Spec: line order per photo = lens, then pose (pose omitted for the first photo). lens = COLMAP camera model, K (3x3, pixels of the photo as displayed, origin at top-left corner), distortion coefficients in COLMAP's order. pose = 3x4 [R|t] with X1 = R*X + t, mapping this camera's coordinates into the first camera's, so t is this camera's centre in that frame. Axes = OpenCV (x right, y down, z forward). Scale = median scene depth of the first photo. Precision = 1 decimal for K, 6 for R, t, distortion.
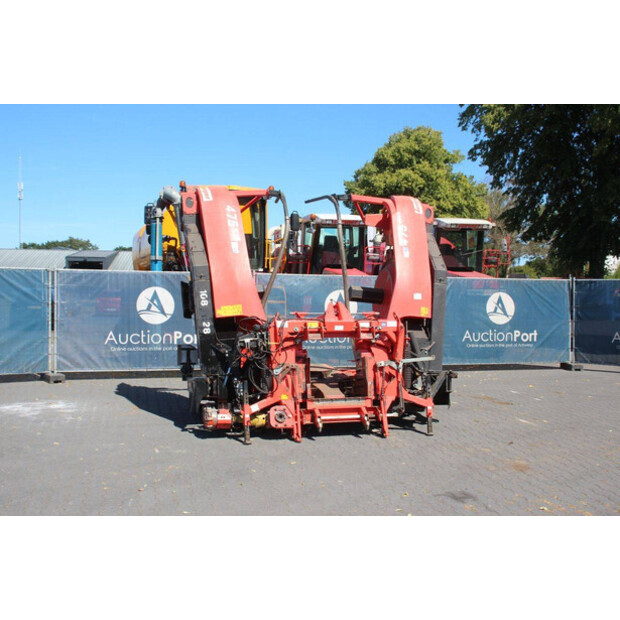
lens RADIAL K [[718.4, 0, 318.8], [0, 718.4, 308.6], [0, 0, 1]] dist [-0.024057, 0.000567]
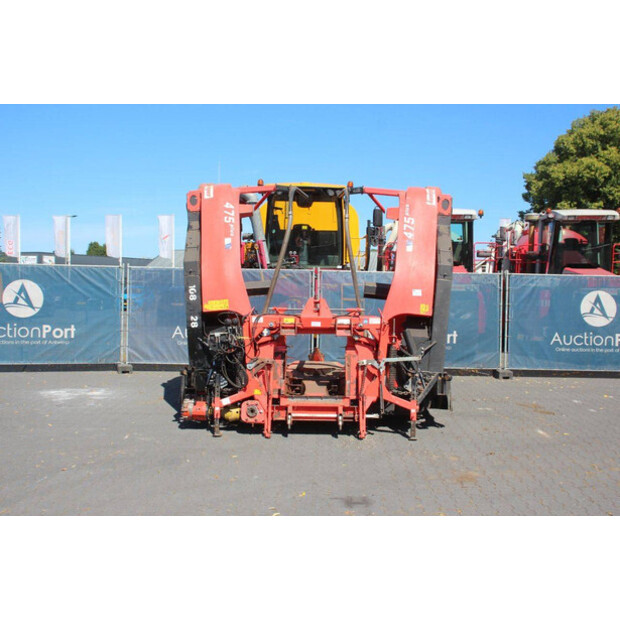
lens RADIAL K [[733.9, 0, 310.0], [0, 733.9, 310.0], [0, 0, 1]] dist [0.002596, 0.046358]
pose [[0.958496, 0.011721, -0.284867, 0.298398], [-0.011439, 0.999931, 0.002654, 0.005170], [0.284878, 0.000715, 0.958563, 0.039348]]
